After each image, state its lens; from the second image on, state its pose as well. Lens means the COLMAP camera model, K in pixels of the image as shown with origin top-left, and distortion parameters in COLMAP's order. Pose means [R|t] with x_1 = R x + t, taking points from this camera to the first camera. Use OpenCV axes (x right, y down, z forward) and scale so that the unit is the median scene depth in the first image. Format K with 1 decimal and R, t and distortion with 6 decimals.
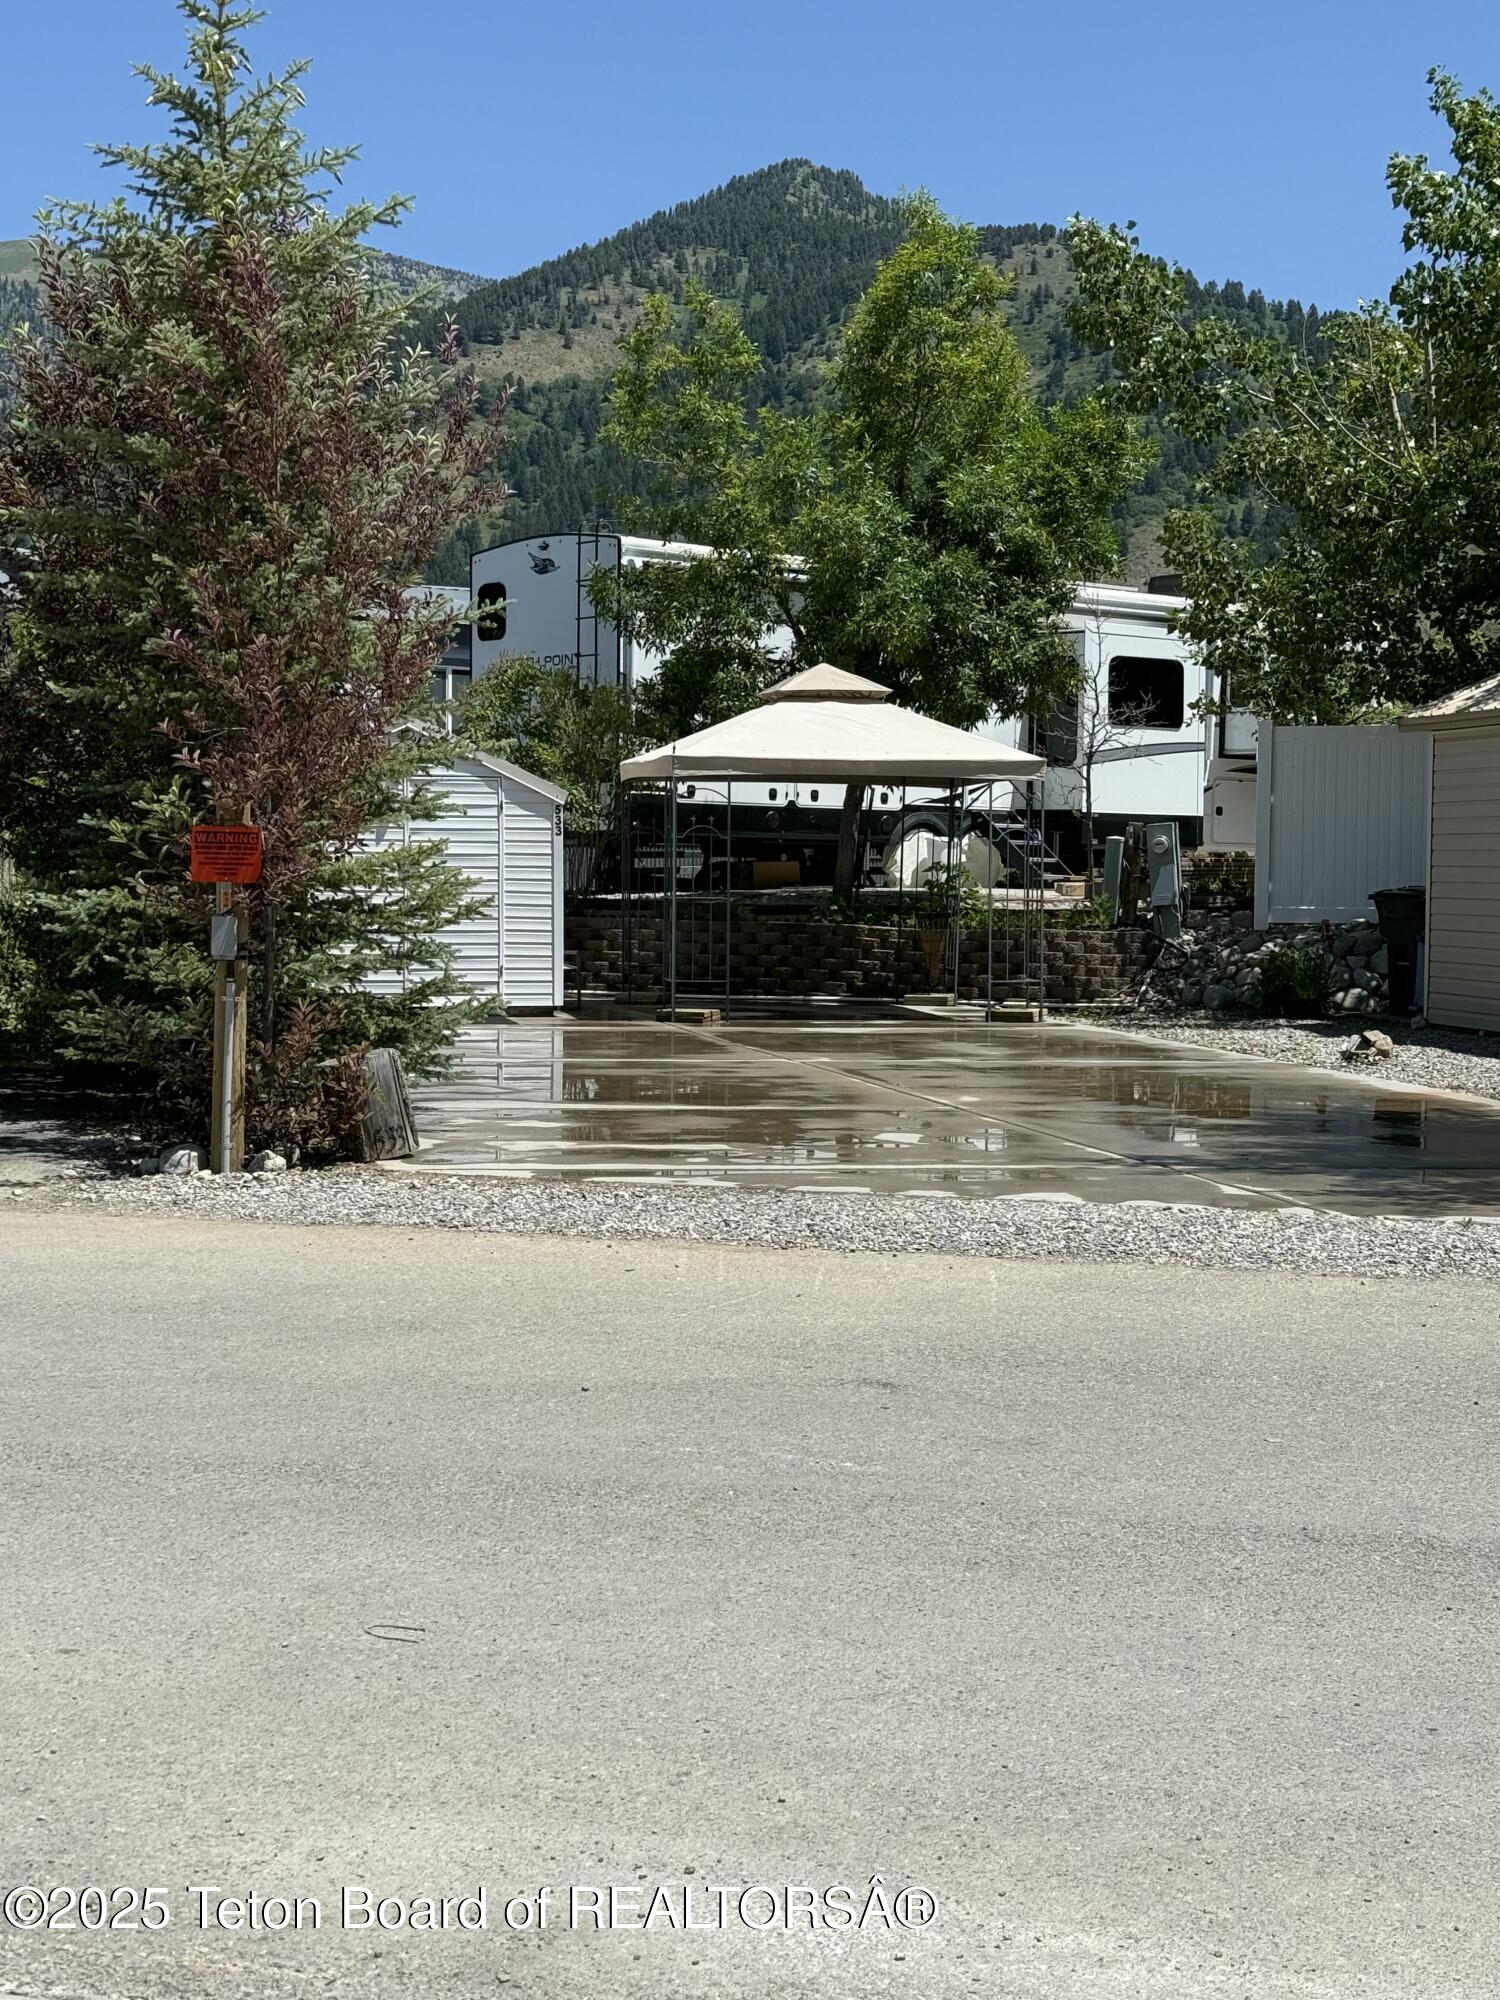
lens RADIAL K [[3166.0, 0, 750.0], [0, 3166.0, 1000.0], [0, 0, 1]] dist [0.176626, 0.063221]
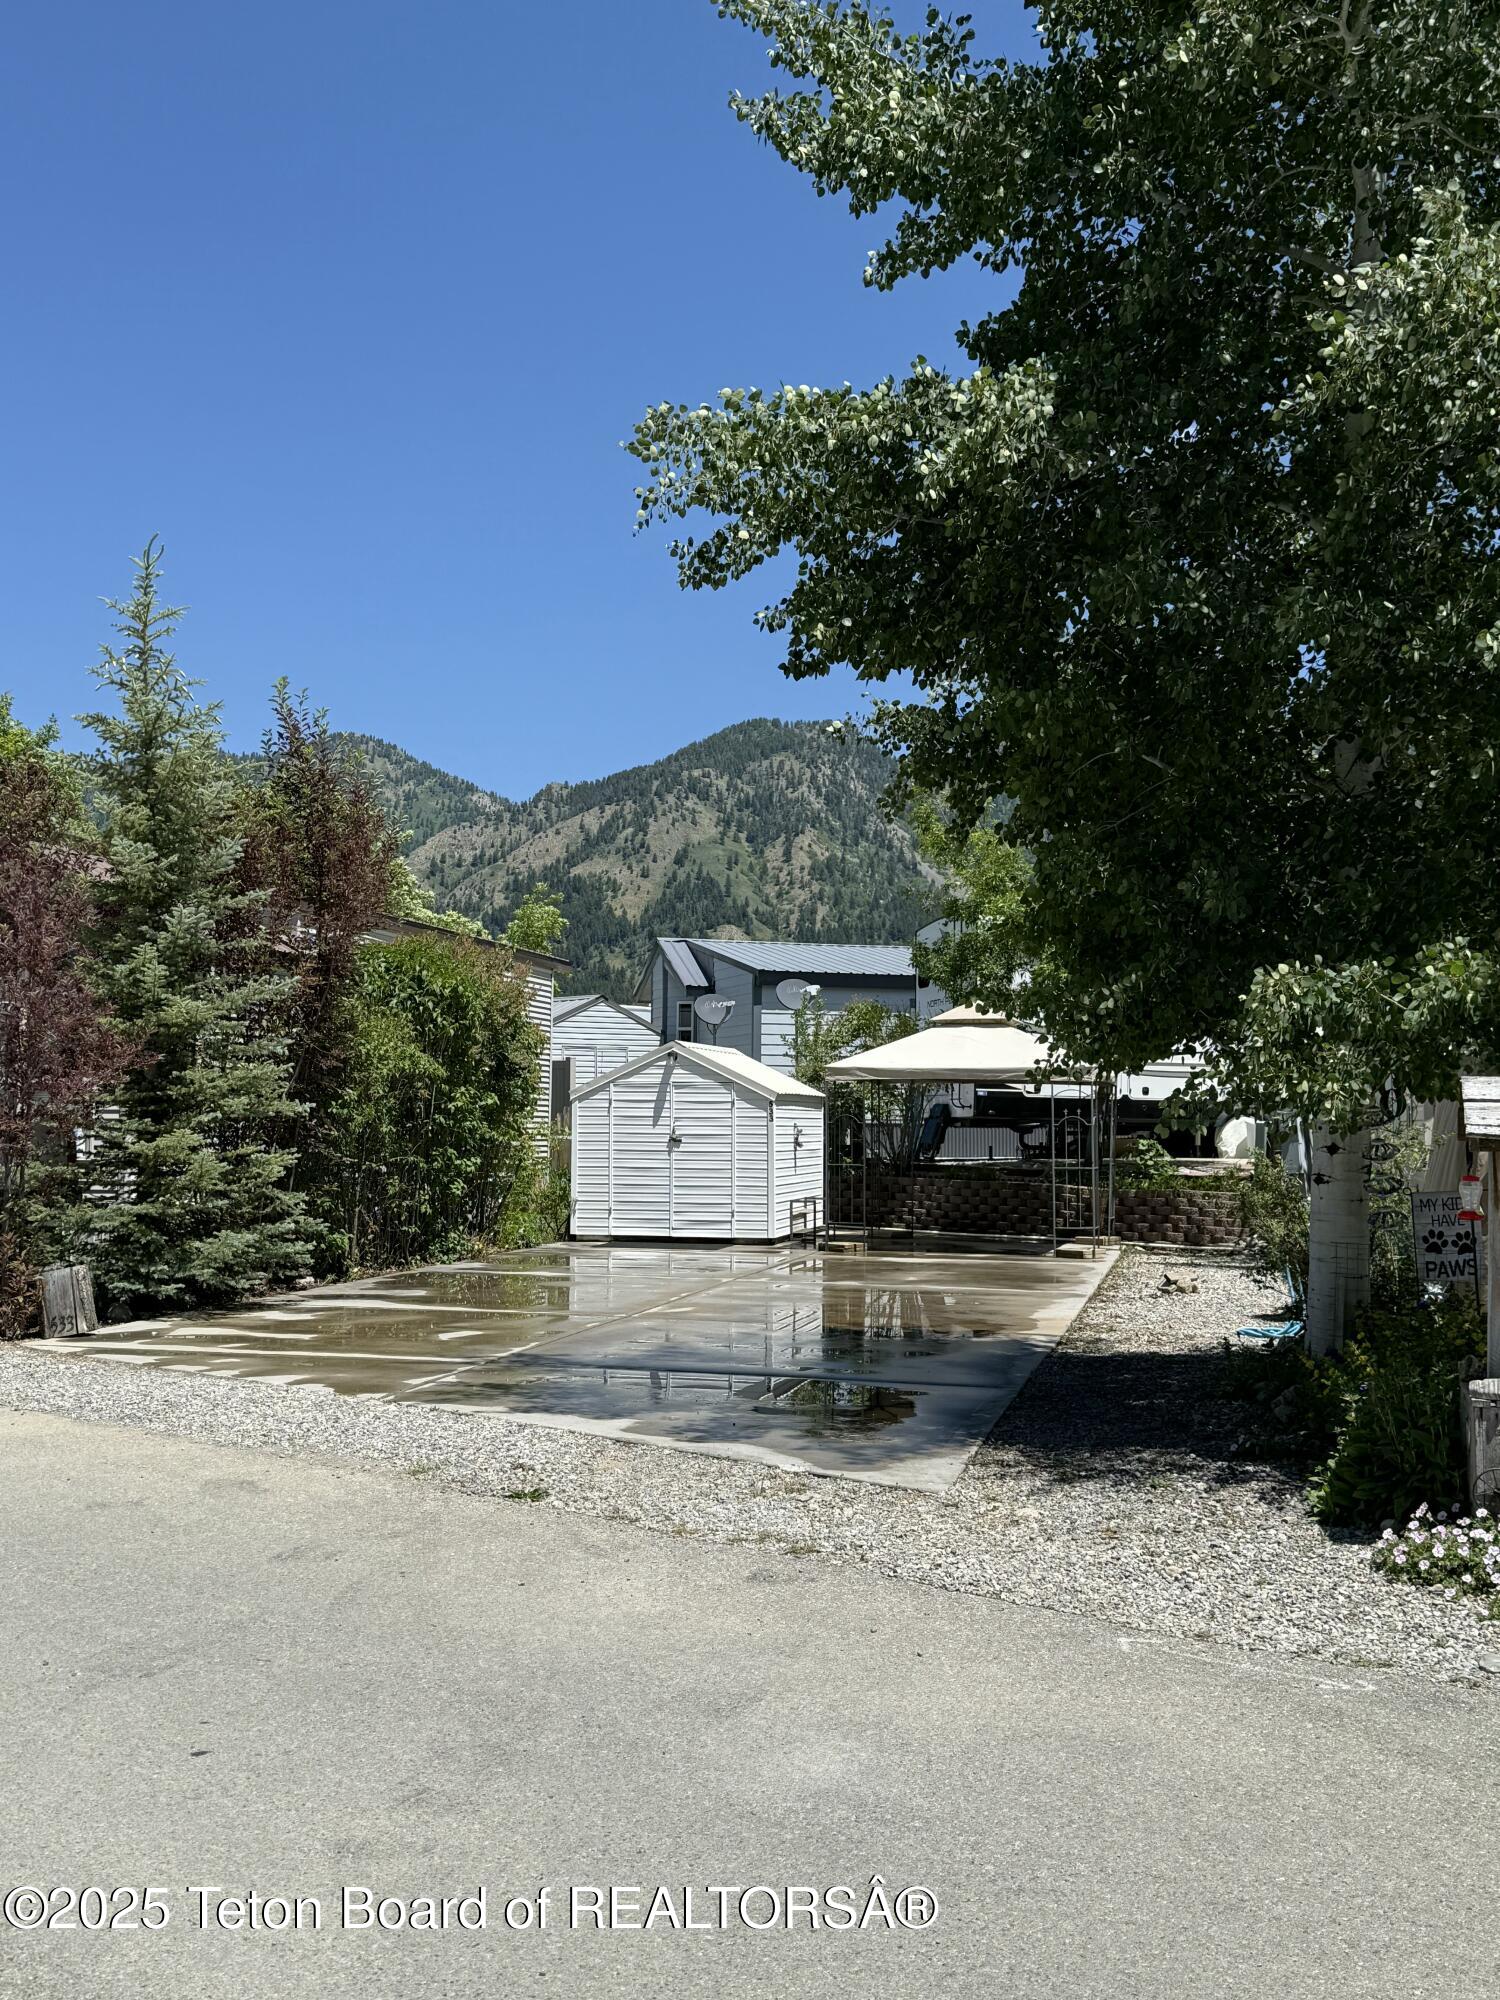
lens RADIAL K [[2141.6, 0, 707.8], [0, 2141.6, 999.9], [0, 0, 1]] dist [0.142983, -0.002975]
pose [[0.903657, -0.026178, -0.427456, 0.305085], [-0.018970, 0.994704, -0.101020, -0.006276], [0.427836, 0.099396, 0.898374, 0.078272]]
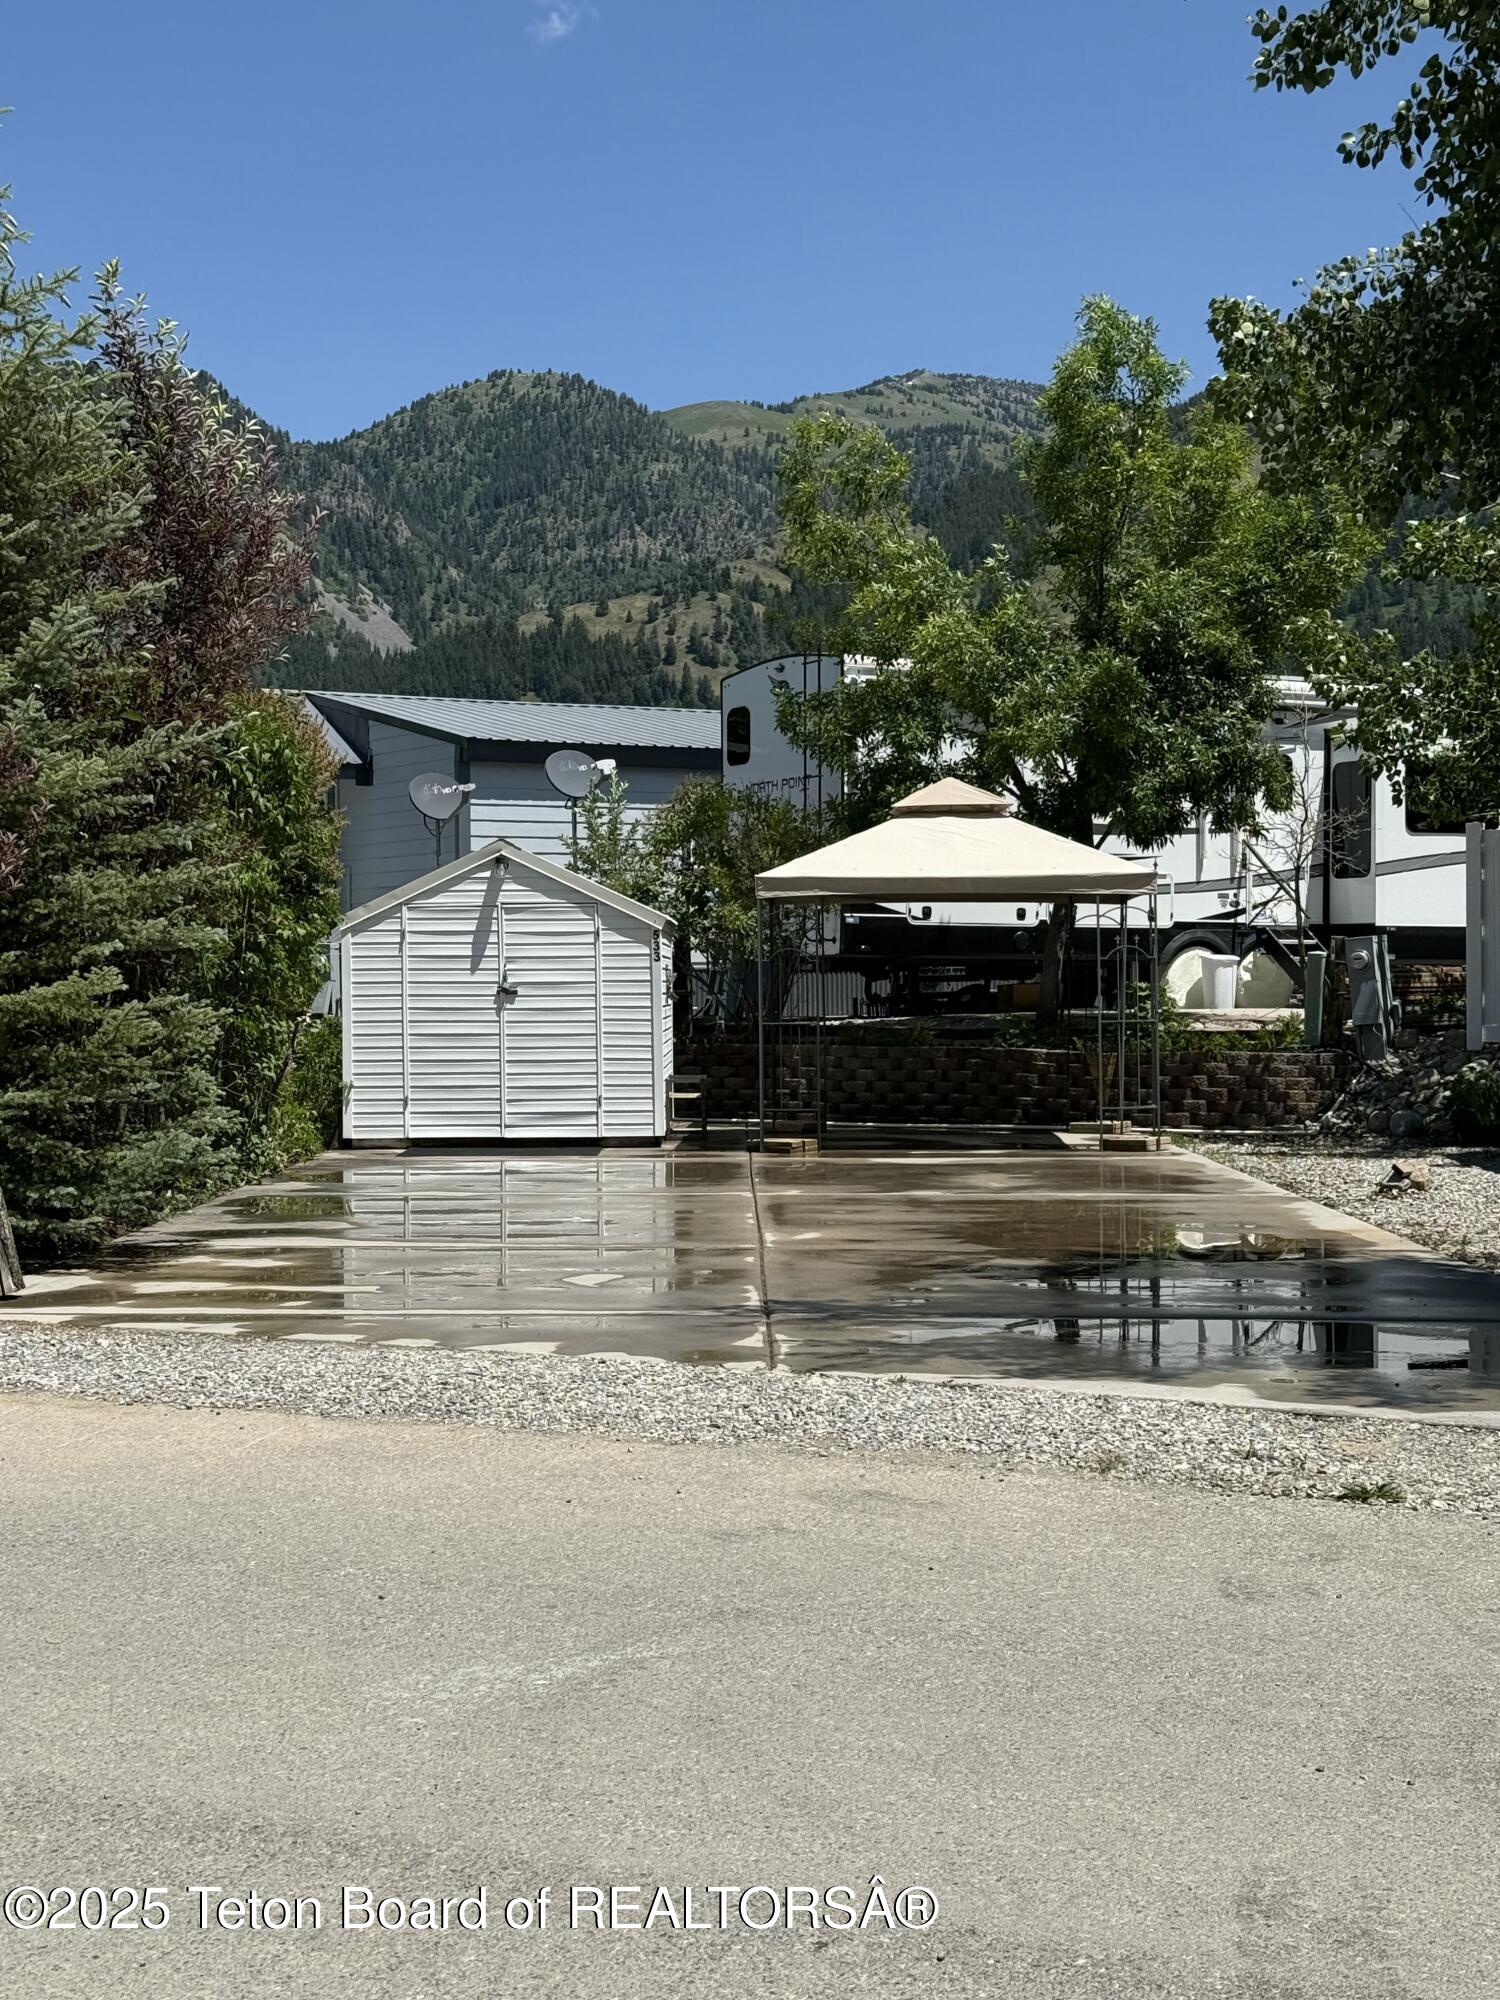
lens RADIAL K [[3166.0, 0, 750.0], [0, 3166.0, 1000.0], [0, 0, 1]] dist [0.176626, 0.063221]
pose [[0.977802, -0.014179, -0.209052, 0.152839], [0.005910, 0.999177, -0.040128, -0.000633], [0.209449, 0.038002, 0.977081, 0.048458]]
